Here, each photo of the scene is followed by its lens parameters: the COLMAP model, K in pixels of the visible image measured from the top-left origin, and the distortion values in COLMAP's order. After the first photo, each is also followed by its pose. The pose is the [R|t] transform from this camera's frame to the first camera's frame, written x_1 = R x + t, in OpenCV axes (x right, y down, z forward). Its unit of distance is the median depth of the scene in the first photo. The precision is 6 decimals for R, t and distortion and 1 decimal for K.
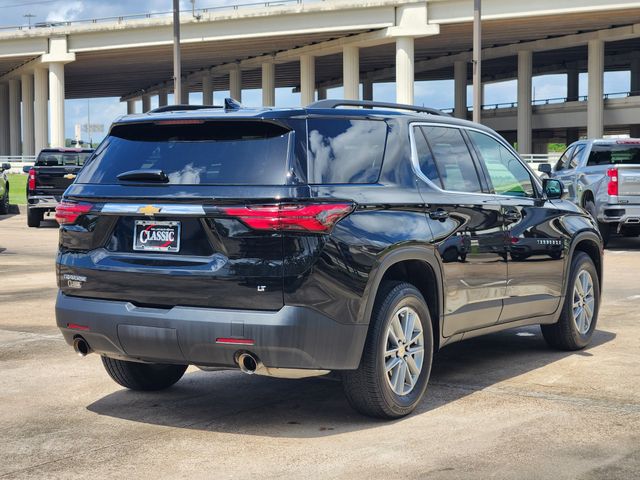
lens RADIAL K [[1245.0, 0, 320.0], [0, 1245.0, 240.0], [0, 0, 1]] dist [-0.349377, 0.040293]
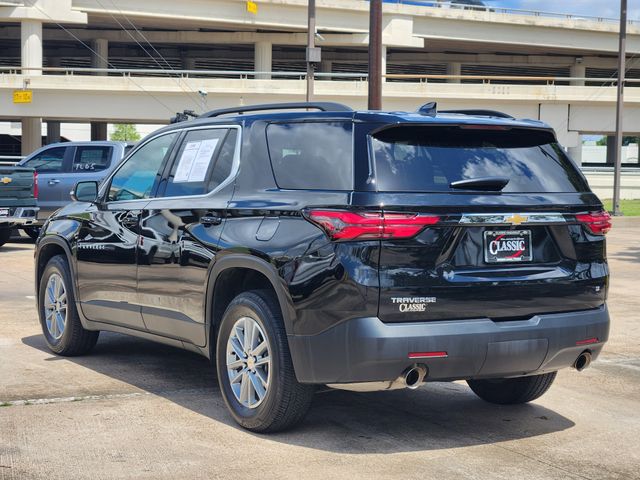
lens RADIAL K [[1222.7, 0, 320.0], [0, 1222.7, 240.0], [0, 0, 1]] dist [-0.050406, 0.104457]
pose [[0.453076, -0.045394, 0.890316, -1.034213], [0.038142, 0.998775, 0.031514, -0.043084], [-0.890656, 0.019681, 0.454252, 0.695050]]
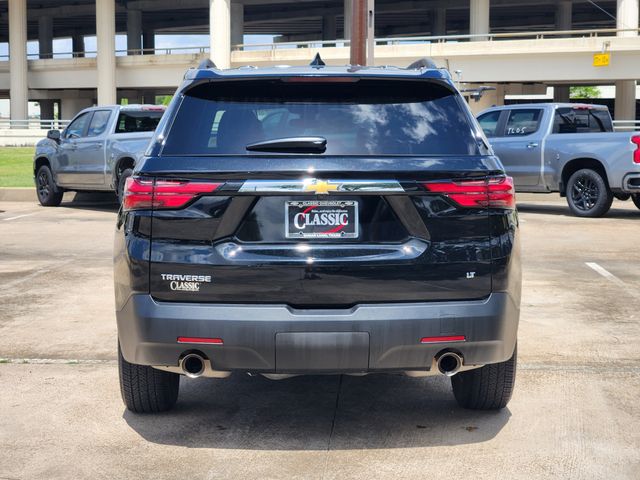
lens RADIAL K [[1222.7, 0, 320.0], [0, 1222.7, 240.0], [0, 0, 1]] dist [-0.050406, 0.104457]
pose [[0.806280, -0.048521, 0.589541, -0.599899], [0.027627, 0.998631, 0.044408, -0.025178], [-0.590889, -0.019518, 0.806517, 0.354645]]
